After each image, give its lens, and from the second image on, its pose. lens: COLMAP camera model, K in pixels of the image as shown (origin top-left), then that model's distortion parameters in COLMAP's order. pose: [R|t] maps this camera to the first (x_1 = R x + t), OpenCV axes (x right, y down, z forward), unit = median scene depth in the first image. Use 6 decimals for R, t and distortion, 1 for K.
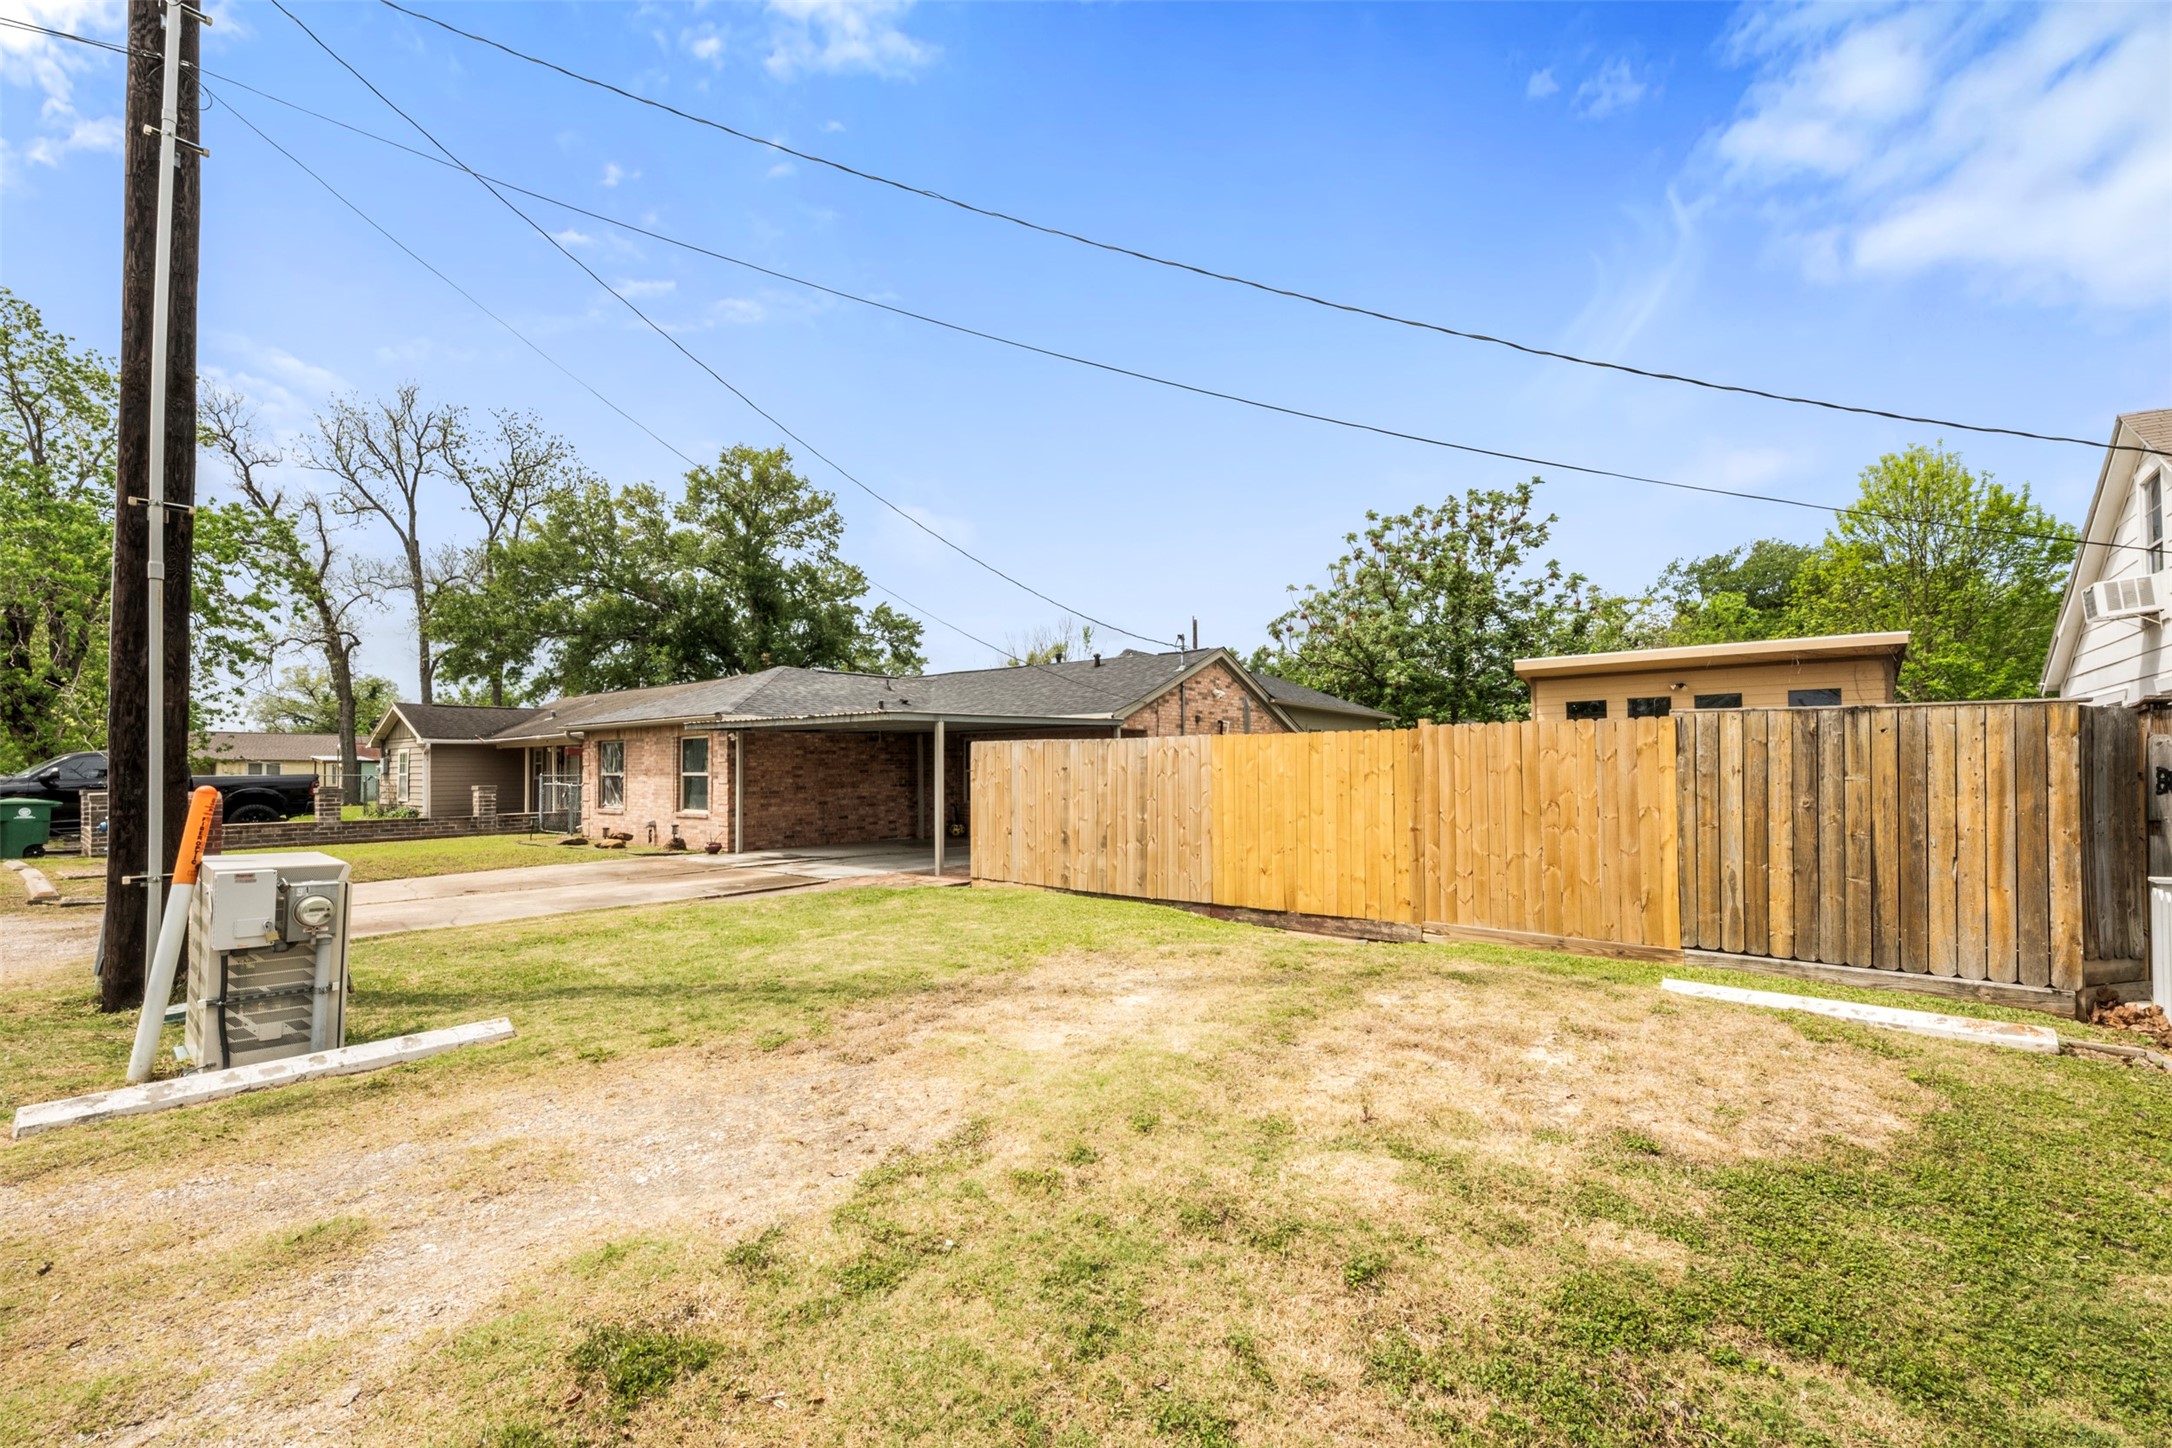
lens RADIAL K [[892.4, 0, 1073.6], [0, 892.4, 734.7], [0, 0, 1]] dist [0.008885, -0.014356]
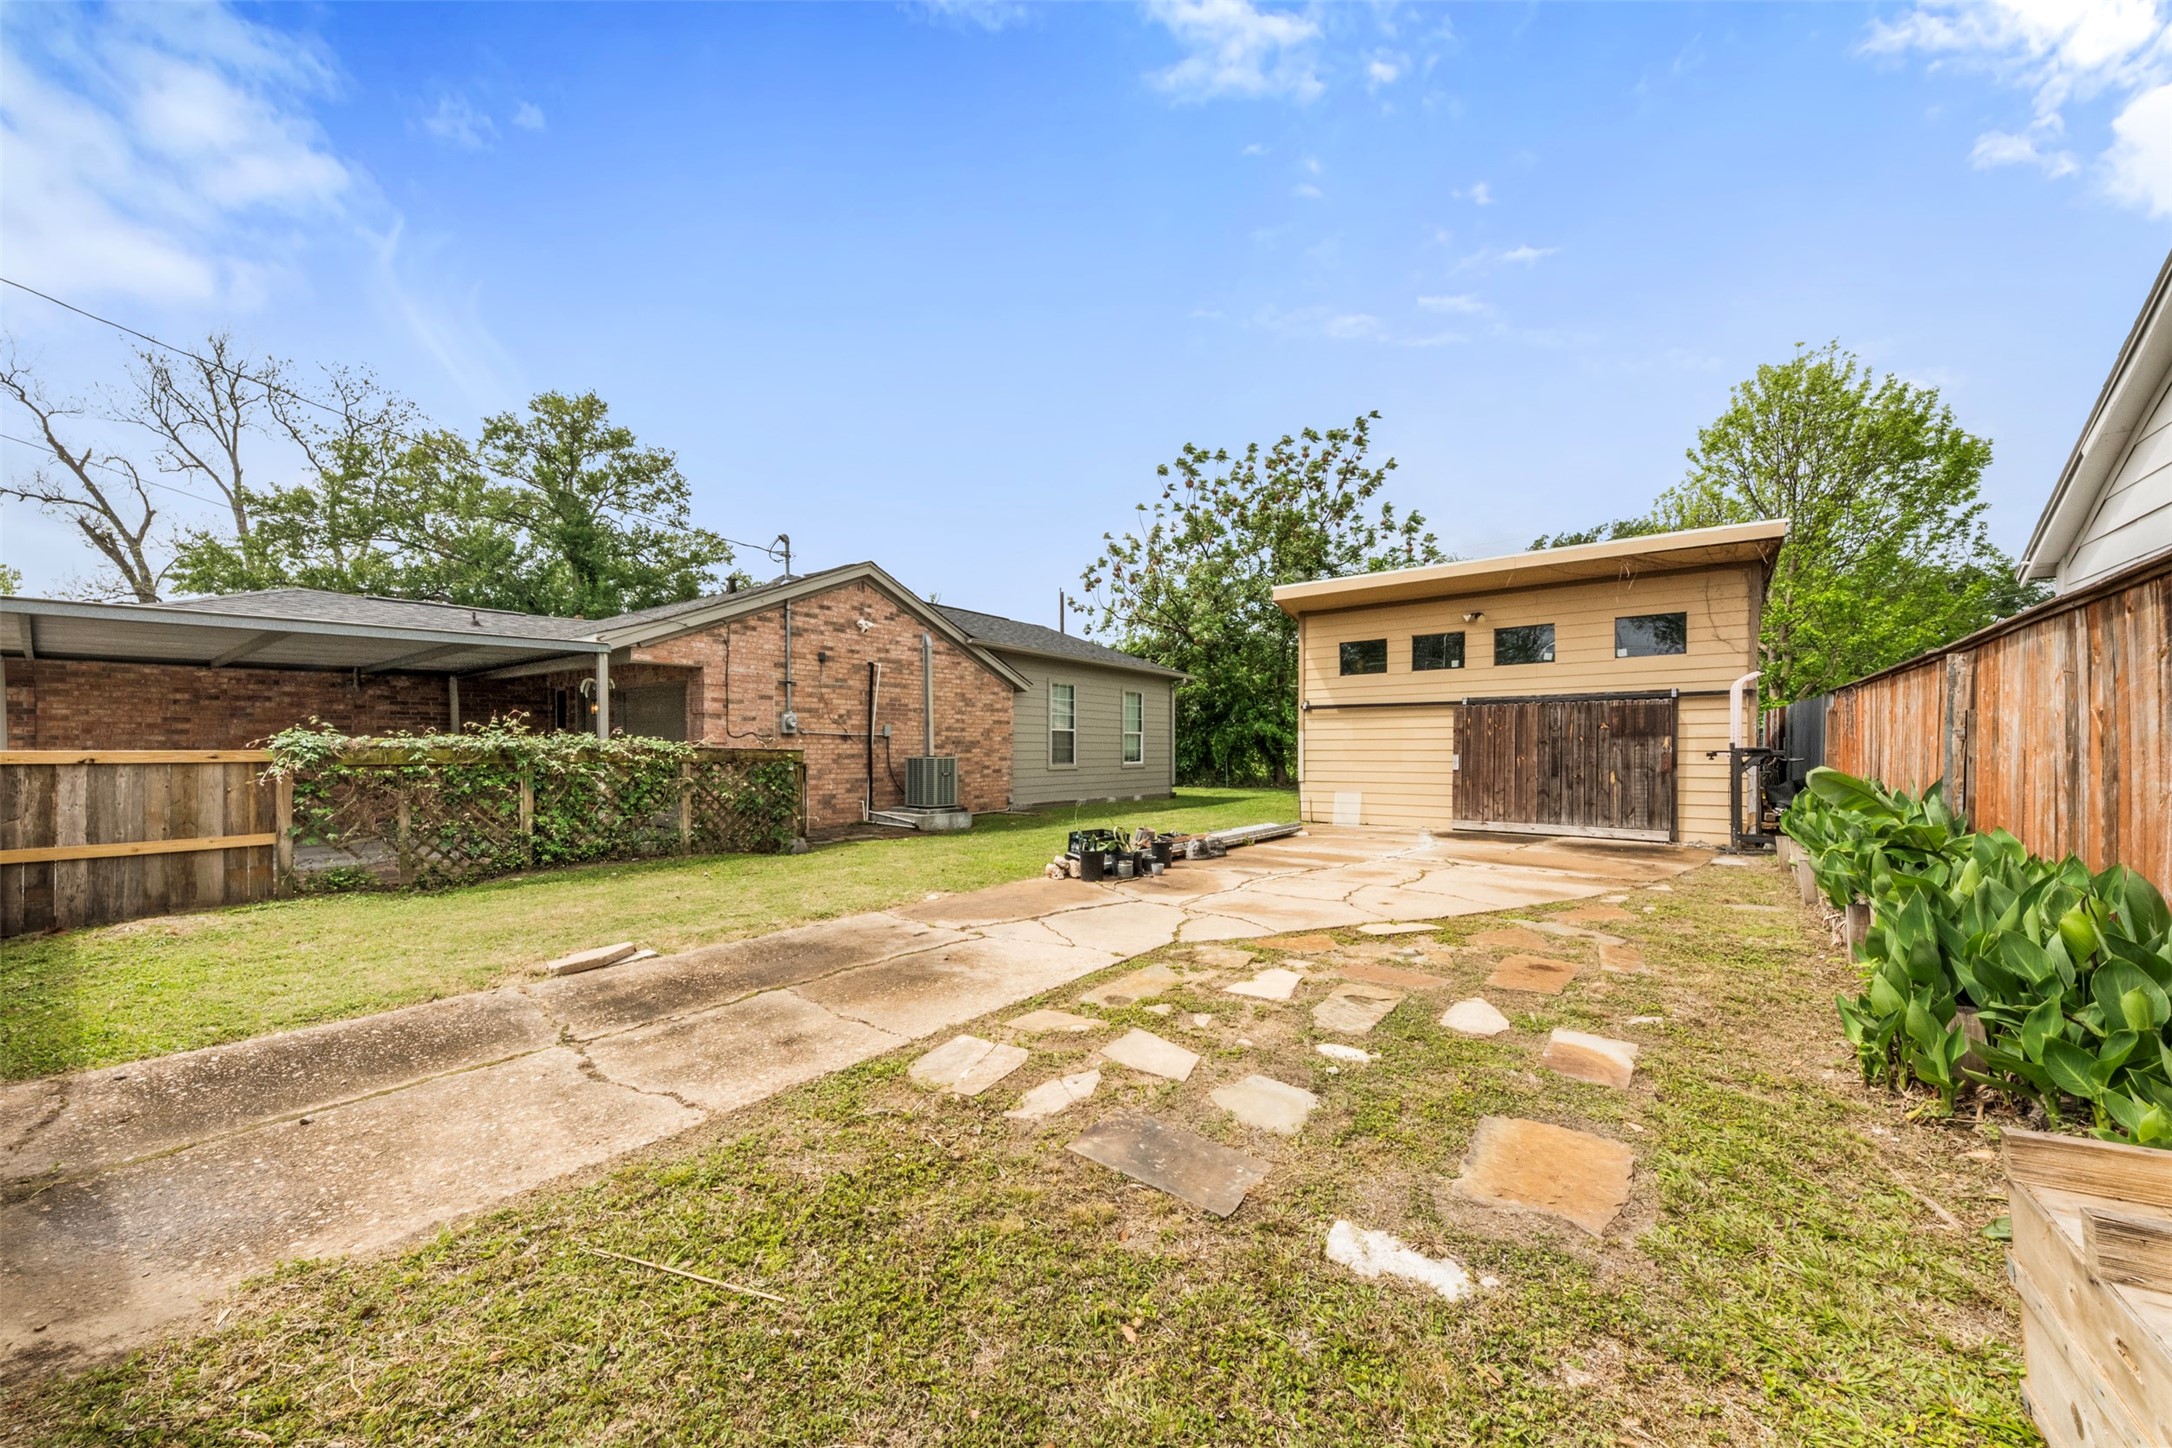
lens RADIAL K [[774.7, 0, 1081.1], [0, 774.7, 742.3], [0, 0, 1]] dist [0.016686, -0.007349]
pose [[0.999309, 0.000129, 0.037161, 0.272956], [-0.001264, 0.999533, 0.030522, 0.026586], [-0.037140, -0.030548, 0.998843, 0.301319]]
